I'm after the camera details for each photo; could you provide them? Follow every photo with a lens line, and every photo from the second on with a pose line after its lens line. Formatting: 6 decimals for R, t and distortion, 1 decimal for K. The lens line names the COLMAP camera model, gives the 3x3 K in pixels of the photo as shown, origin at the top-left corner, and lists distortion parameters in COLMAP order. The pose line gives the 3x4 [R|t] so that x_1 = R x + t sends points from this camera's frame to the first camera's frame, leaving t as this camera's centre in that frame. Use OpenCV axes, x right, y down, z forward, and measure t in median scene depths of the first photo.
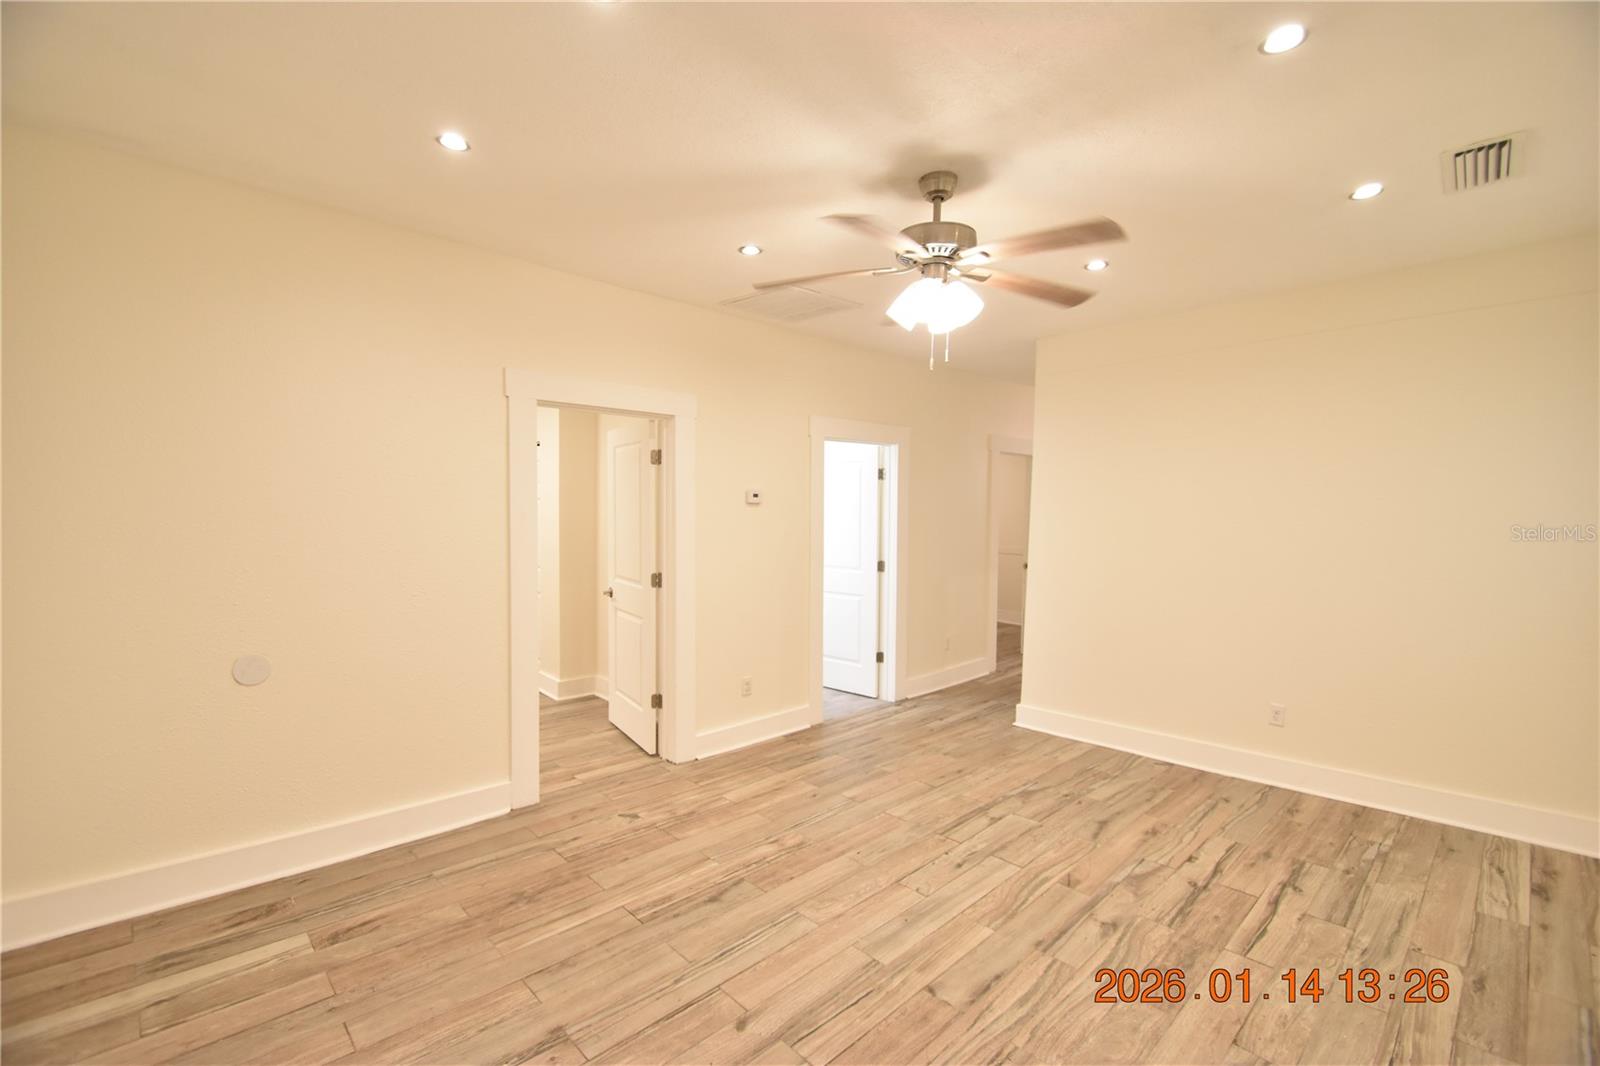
lens RADIAL K [[697.3, 0, 796.9], [0, 697.3, 539.4], [0, 0, 1]] dist [0.011891, -0.016051]
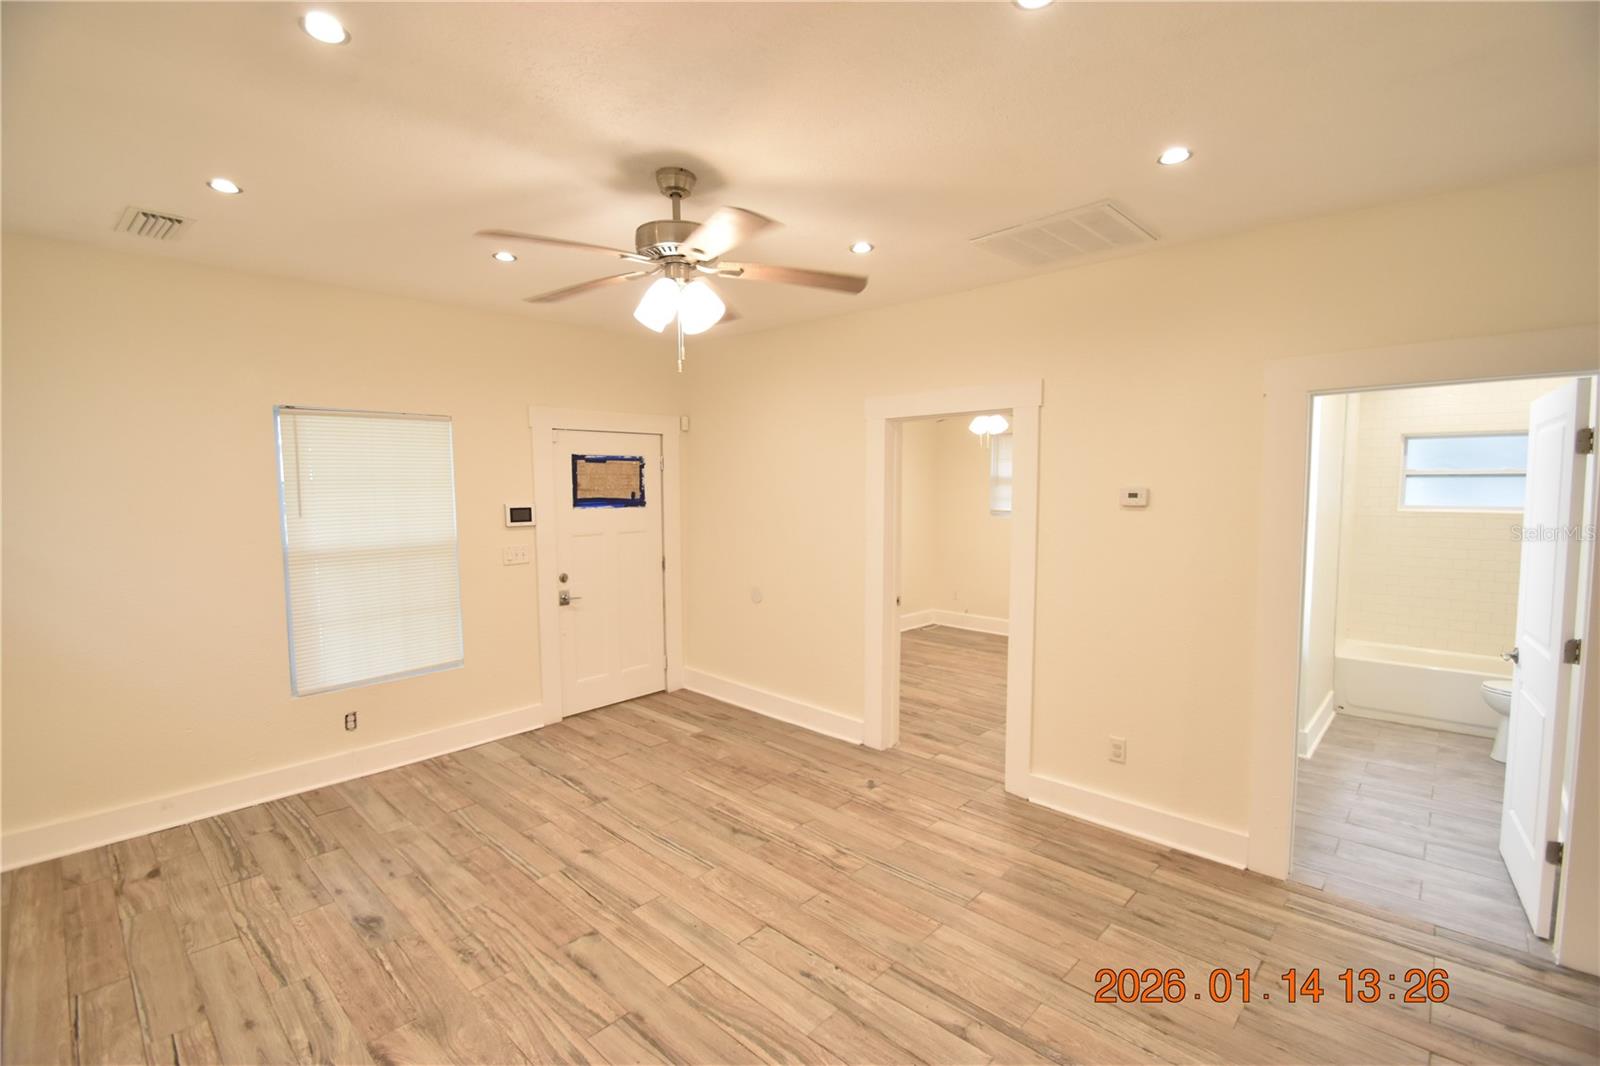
lens RADIAL K [[697.3, 0, 796.9], [0, 697.3, 539.4], [0, 0, 1]] dist [0.011891, -0.016051]
pose [[0.060834, 0.056829, -0.996529, 1.035860], [-0.050997, 0.997251, 0.053757, -0.061163], [0.996844, 0.047549, 0.063564, 0.969003]]
